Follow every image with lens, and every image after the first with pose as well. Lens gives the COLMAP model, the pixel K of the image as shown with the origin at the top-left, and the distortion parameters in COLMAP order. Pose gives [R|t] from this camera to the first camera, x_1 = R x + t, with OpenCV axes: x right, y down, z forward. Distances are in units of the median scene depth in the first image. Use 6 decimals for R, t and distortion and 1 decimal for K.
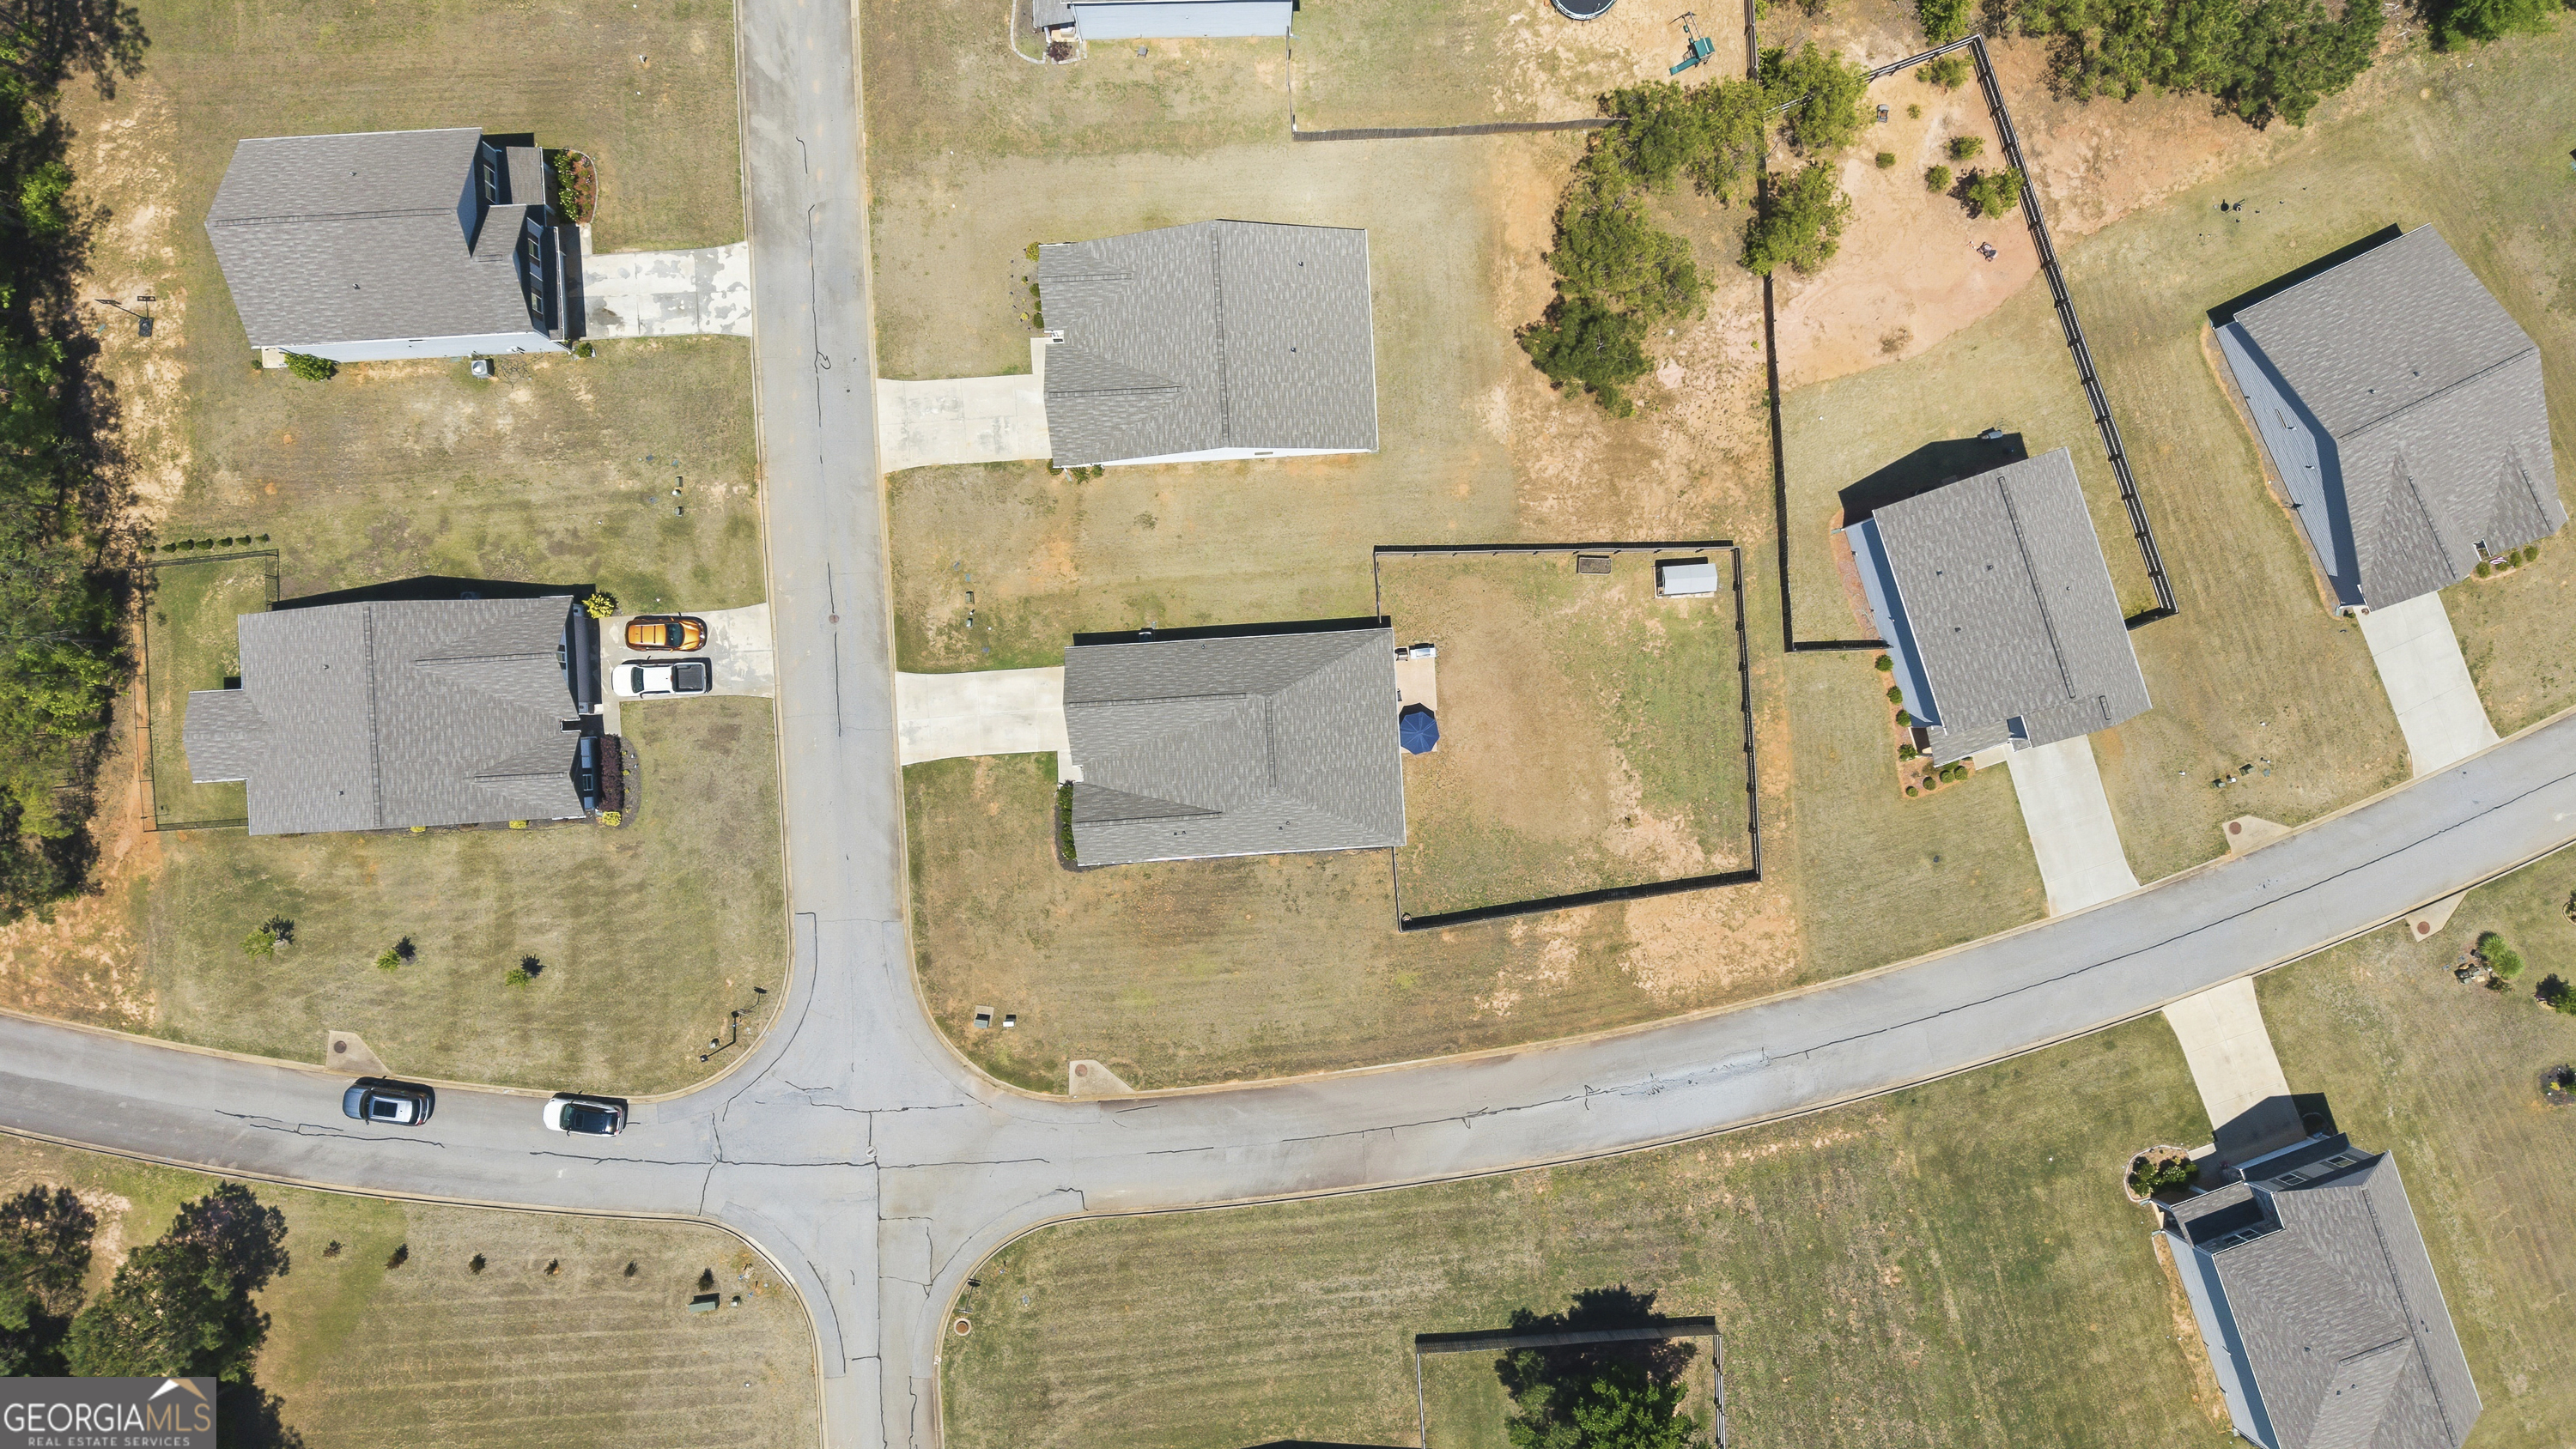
lens RADIAL K [[1712.5, 0, 1288.0], [0, 1712.5, 724.5], [0, 0, 1]] dist [0.059562, -0.071018]
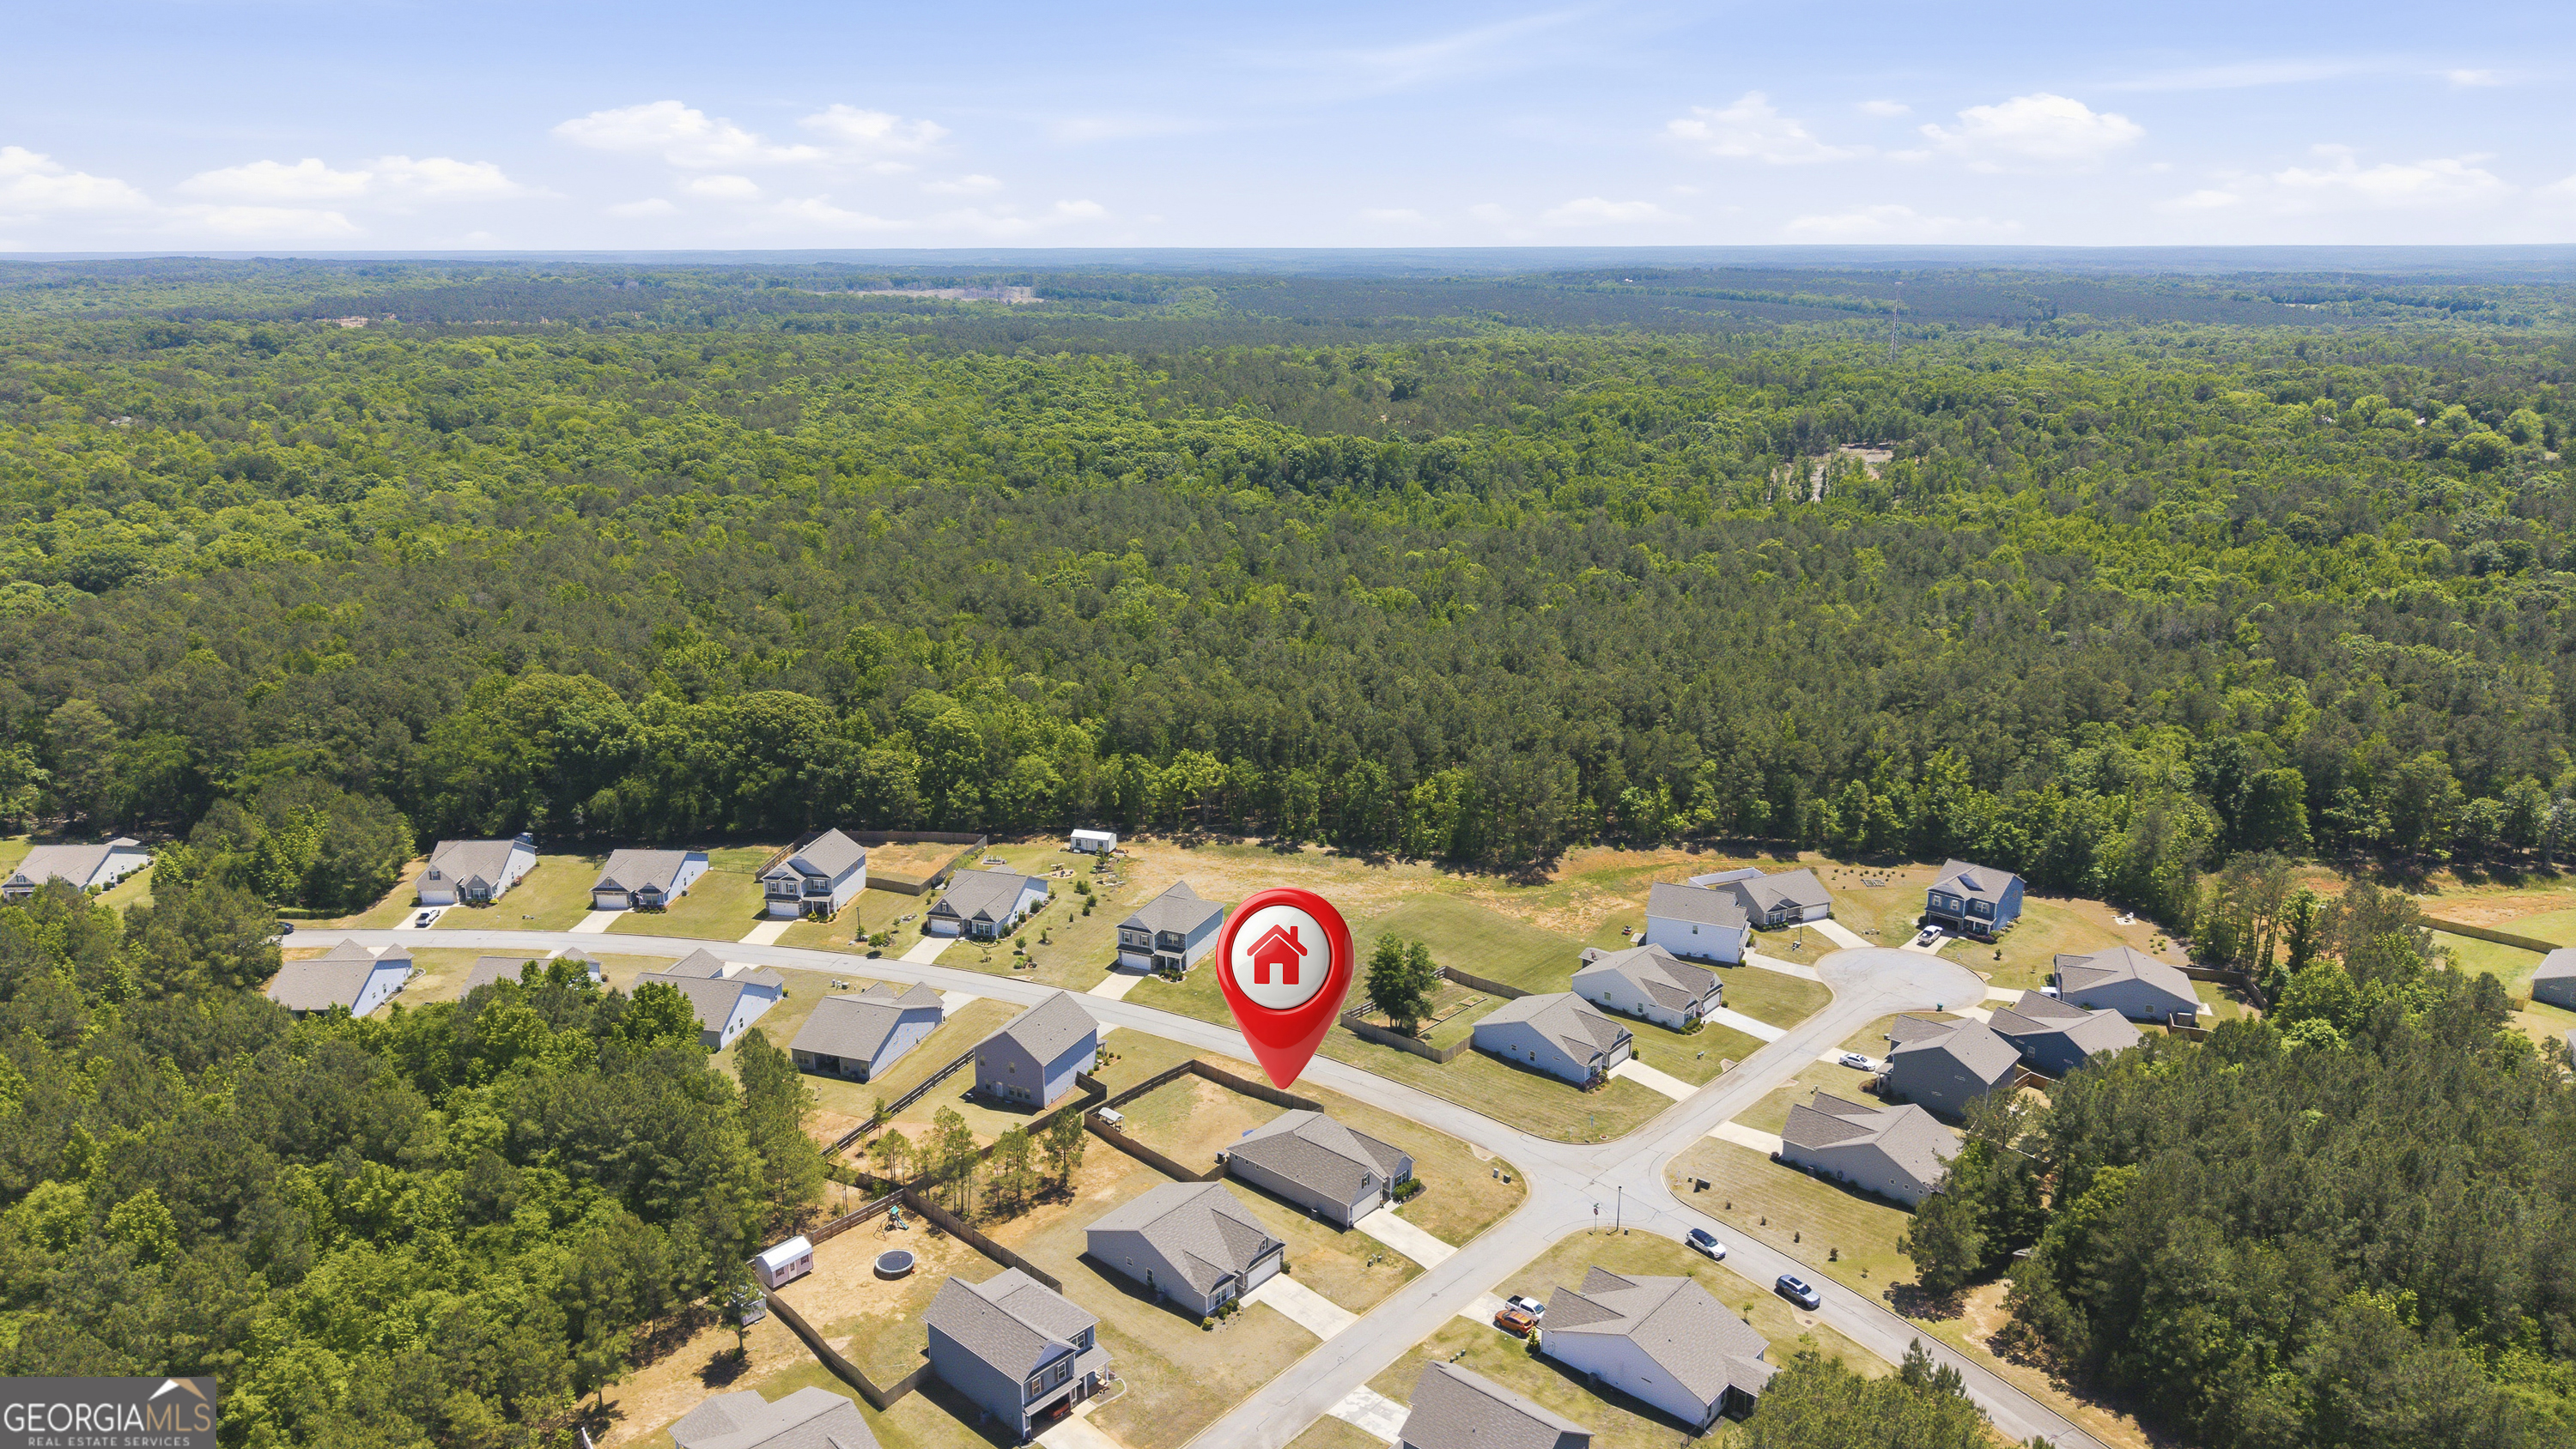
lens RADIAL K [[1712.5, 0, 1288.0], [0, 1712.5, 724.5], [0, 0, 1]] dist [0.059562, -0.071018]
pose [[-0.715954, -0.207400, 0.666630, -1.213997], [0.697872, -0.185772, 0.691710, -1.283259], [-0.019619, 0.960455, 0.277743, -0.060816]]
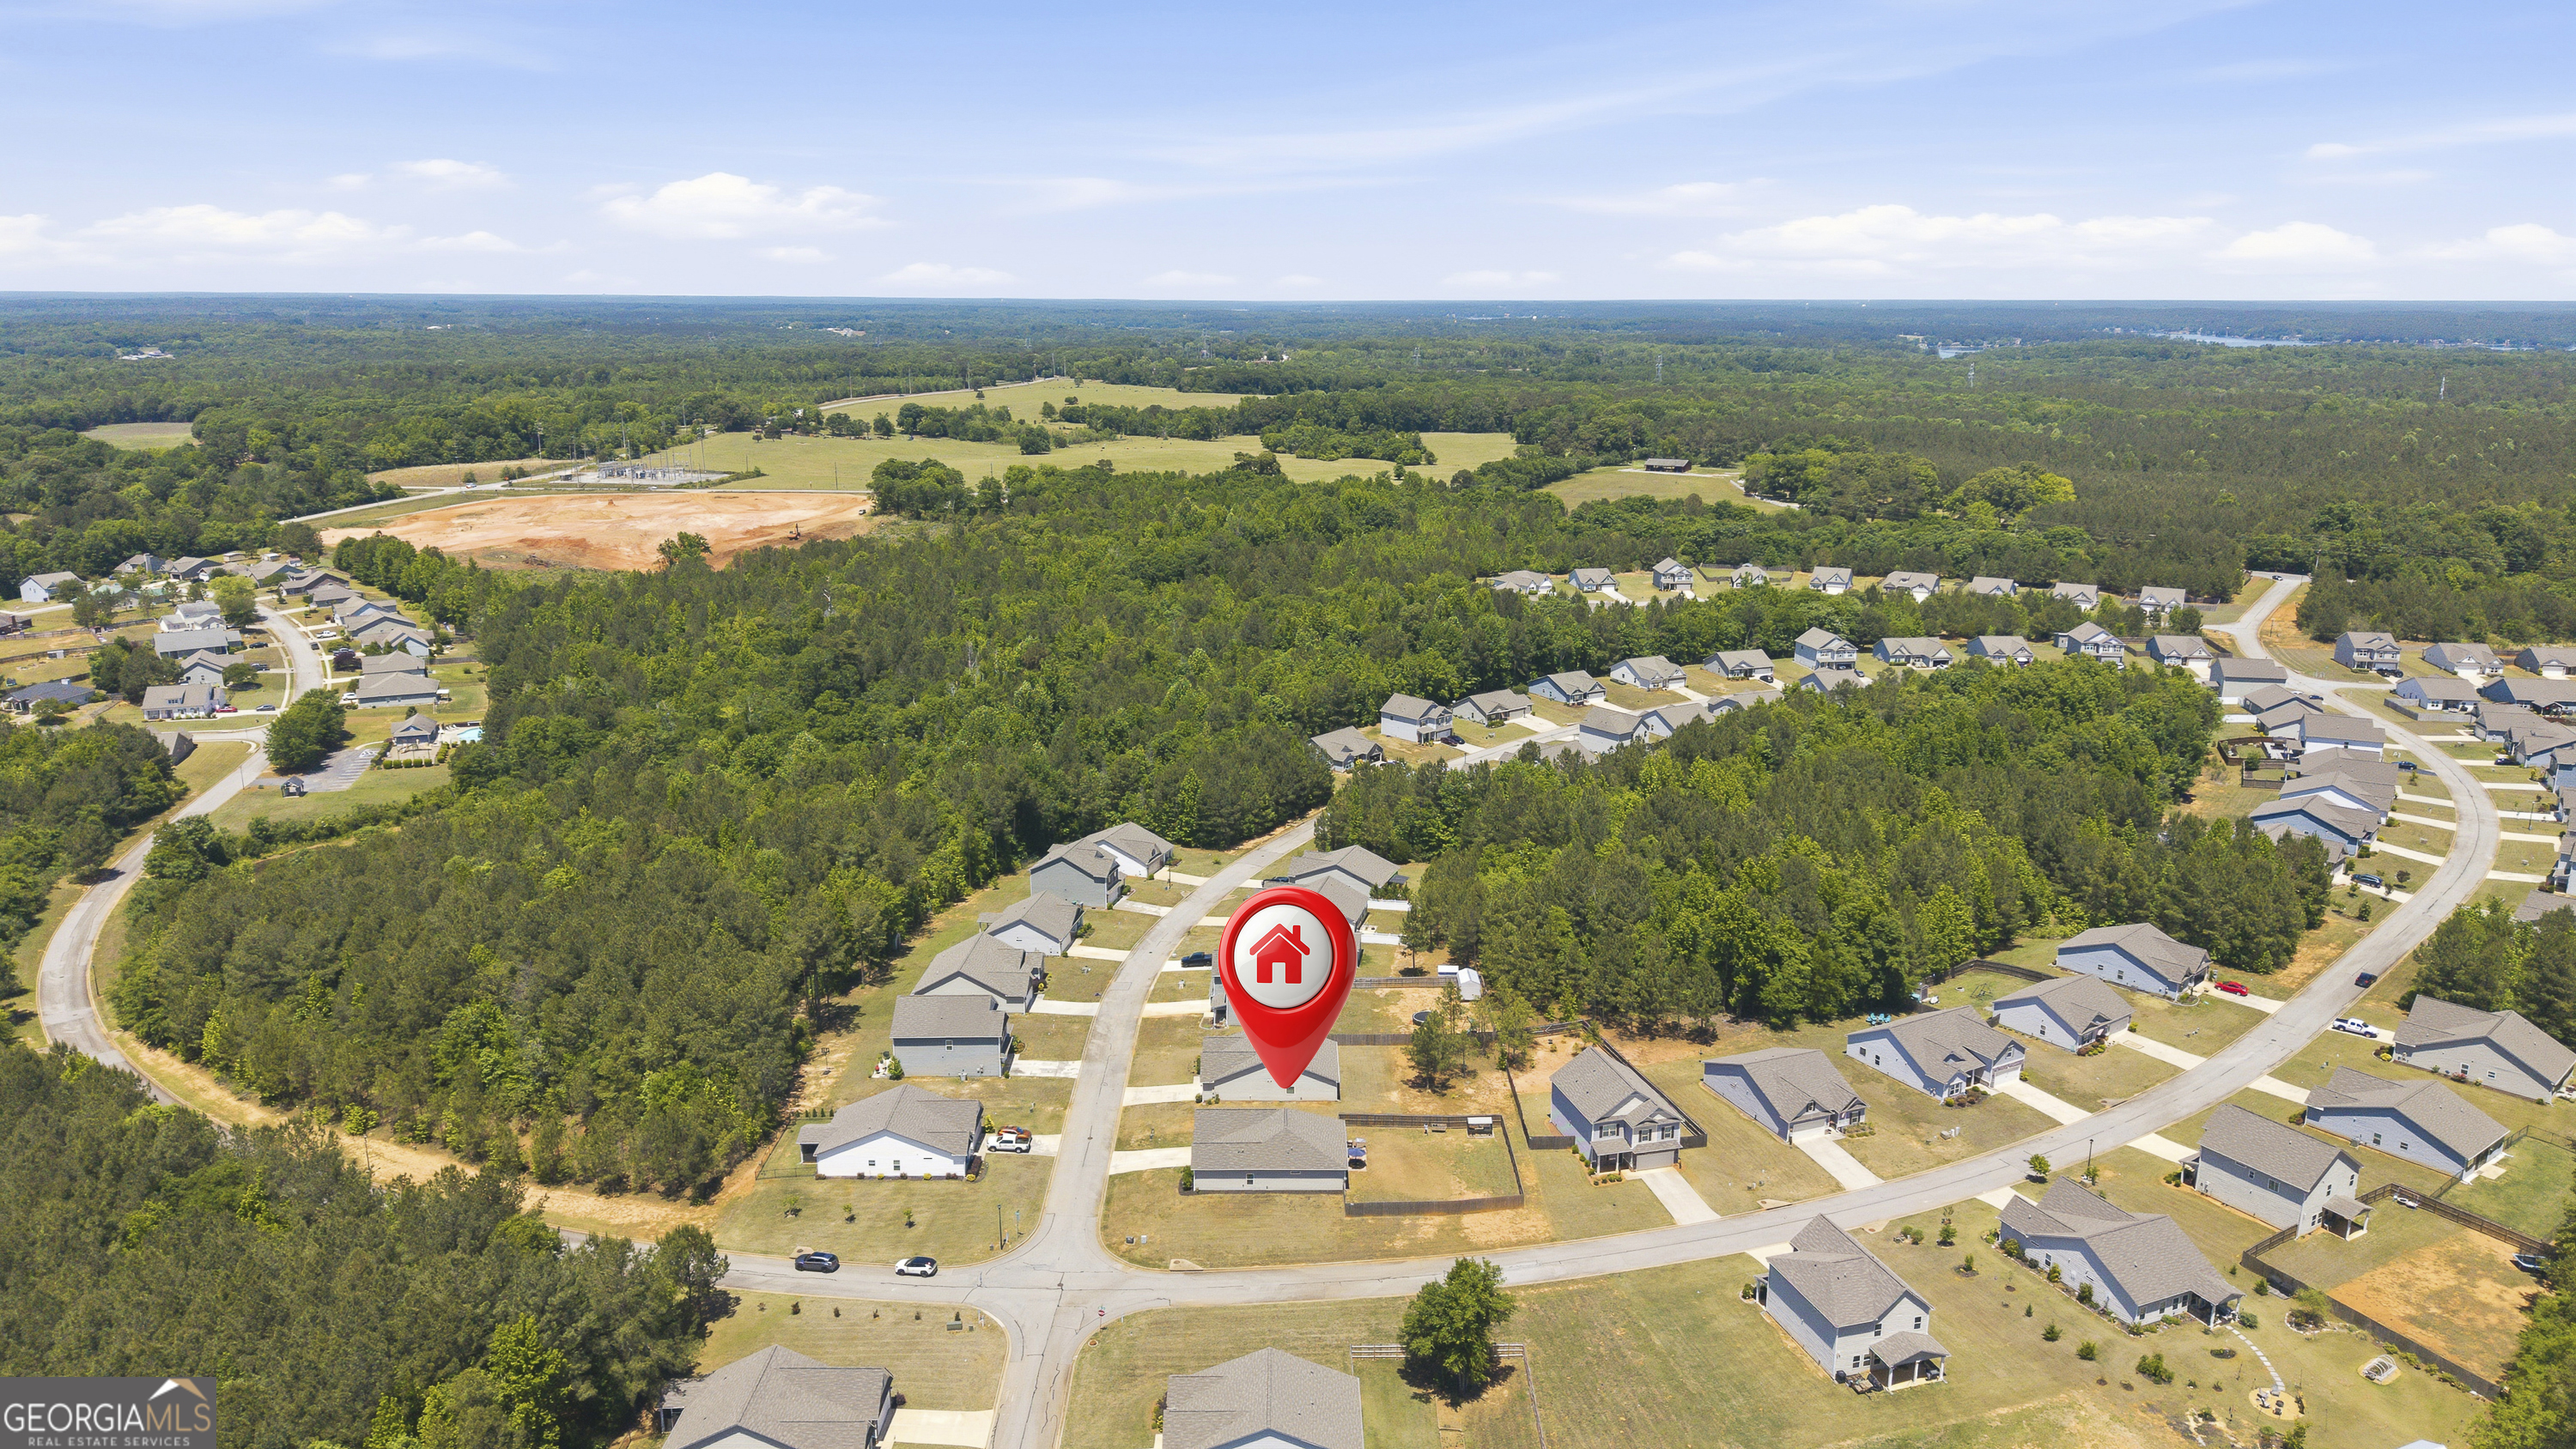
lens RADIAL K [[1712.5, 0, 1288.0], [0, 1712.5, 724.5], [0, 0, 1]] dist [0.059562, -0.071018]
pose [[0.998220, -0.005487, -0.059387, 0.118901], [-0.056104, 0.251391, -0.966258, 1.889932], [0.020232, 0.967870, 0.250635, -0.049404]]
